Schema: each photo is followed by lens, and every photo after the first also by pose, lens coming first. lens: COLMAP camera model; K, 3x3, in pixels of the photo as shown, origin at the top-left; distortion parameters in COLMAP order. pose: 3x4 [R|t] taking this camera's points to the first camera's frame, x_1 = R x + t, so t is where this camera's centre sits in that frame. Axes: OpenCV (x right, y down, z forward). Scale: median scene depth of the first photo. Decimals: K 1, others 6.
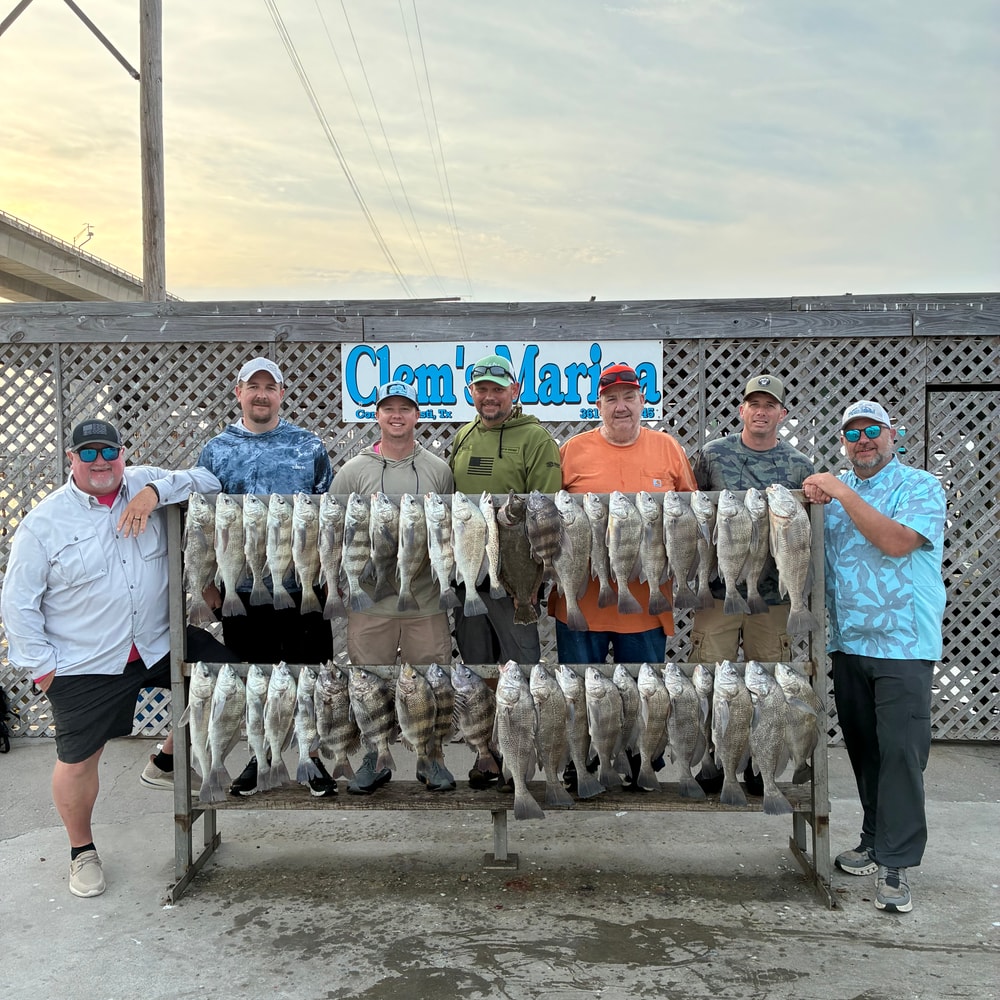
lens RADIAL K [[1104.9, 0, 508.0], [0, 1104.9, 497.4], [0, 0, 1]] dist [-0.003826, 0.000000]
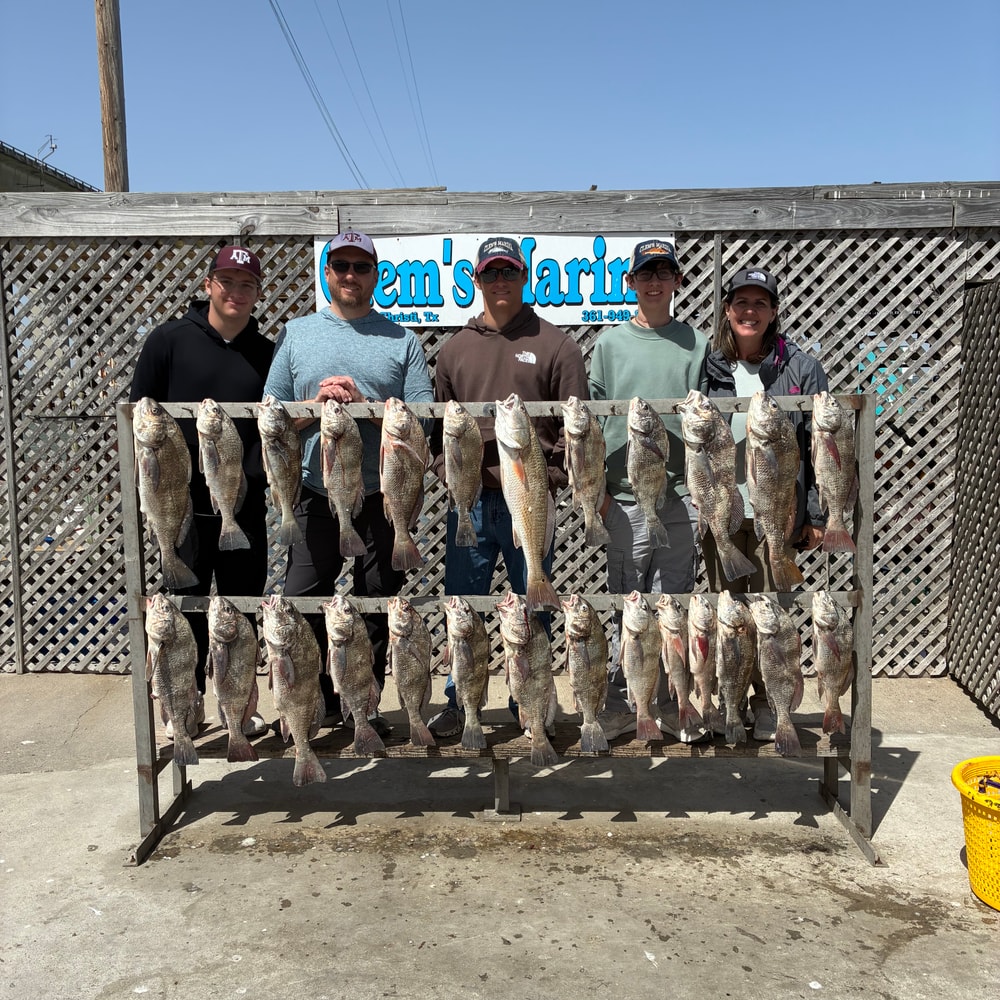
lens RADIAL K [[1104.9, 0, 494.3], [0, 1104.9, 514.4], [0, 0, 1]] dist [-0.003826, 0.000000]
pose [[0.999949, -0.005065, 0.008695, -0.014640], [0.004297, 0.996274, 0.086134, 0.007359], [-0.009099, -0.086092, 0.996246, 0.089951]]
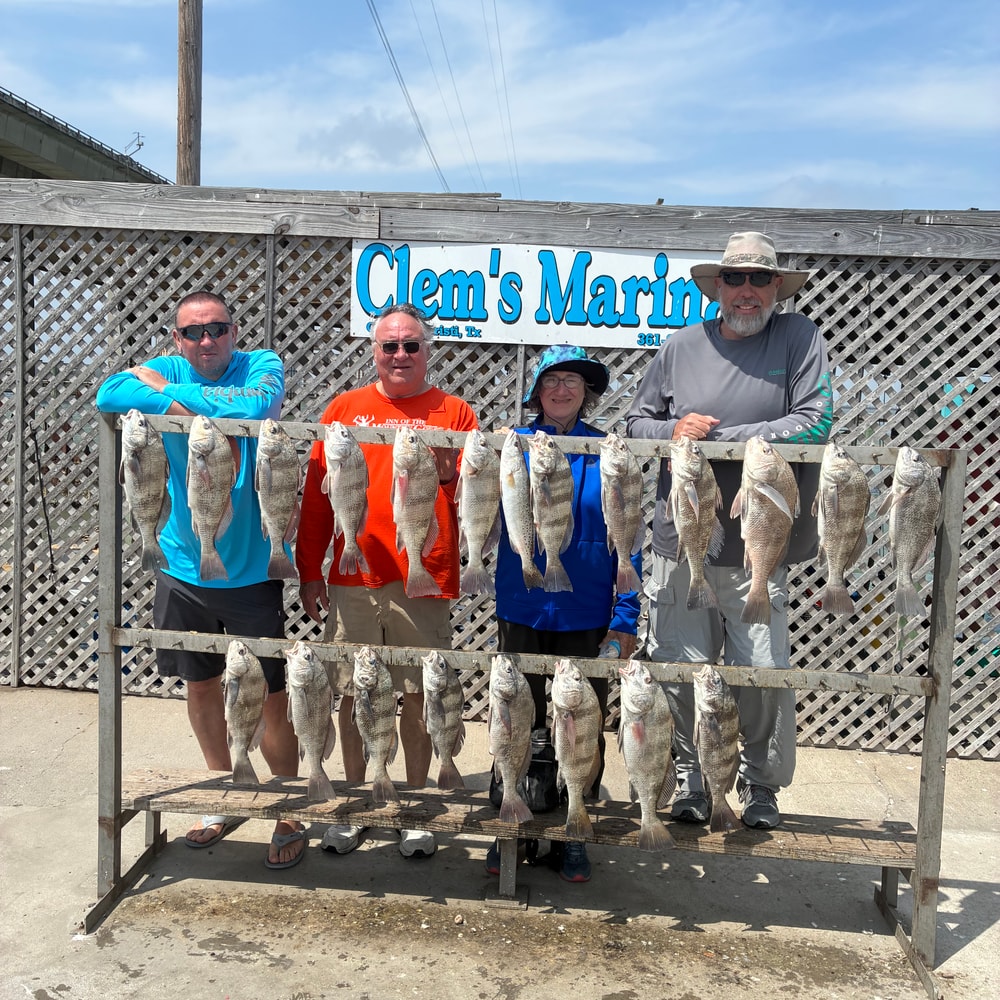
lens RADIAL K [[1104.9, 0, 490.6], [0, 1104.9, 499.4], [0, 0, 1]] dist [-0.003826, 0.000000]
pose [[0.997219, 0.054953, -0.050343, 0.004456], [-0.051741, 0.996670, 0.063024, -0.003161], [0.053638, -0.060244, 0.996741, 0.167501]]
